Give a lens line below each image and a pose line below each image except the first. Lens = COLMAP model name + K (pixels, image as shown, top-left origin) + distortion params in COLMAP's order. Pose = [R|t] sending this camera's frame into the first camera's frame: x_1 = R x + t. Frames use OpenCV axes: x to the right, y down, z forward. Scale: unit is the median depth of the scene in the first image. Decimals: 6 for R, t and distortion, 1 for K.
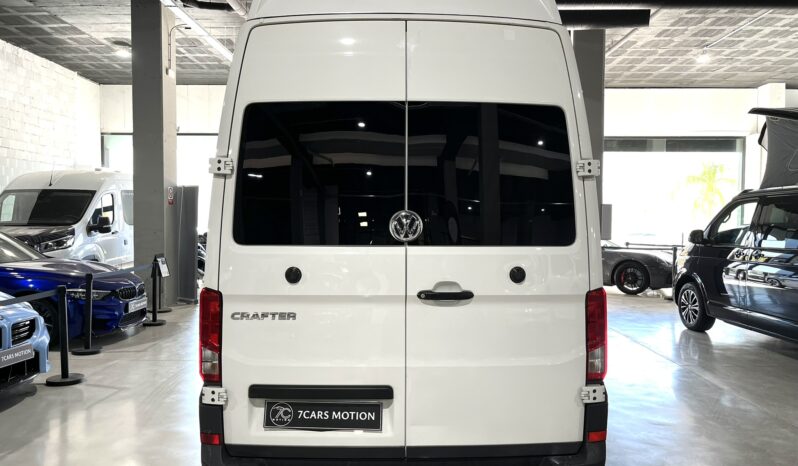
lens RADIAL K [[605.6, 0, 398.4], [0, 605.6, 237.0], [0, 0, 1]] dist [0.072646, -0.105675]
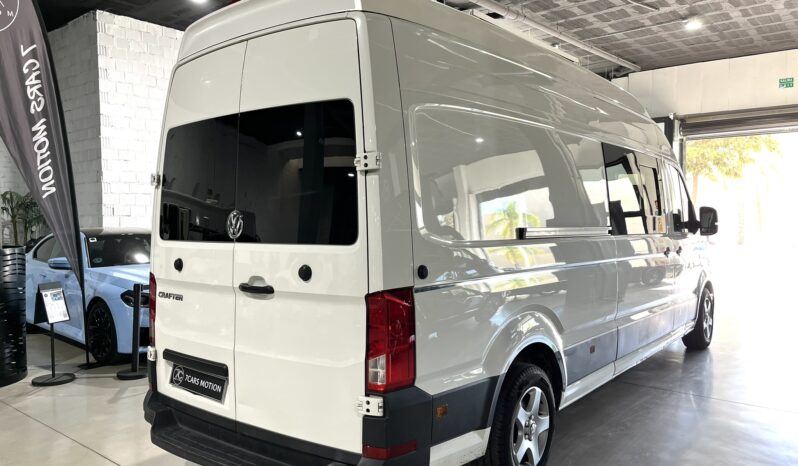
lens RADIAL K [[605.6, 0, 398.4], [0, 605.6, 237.0], [0, 0, 1]] dist [0.072646, -0.105675]
pose [[0.763637, 0.008584, -0.645589, 0.964790], [-0.010045, 0.999949, 0.001414, -0.000145], [0.645568, 0.005405, 0.763684, 0.331046]]
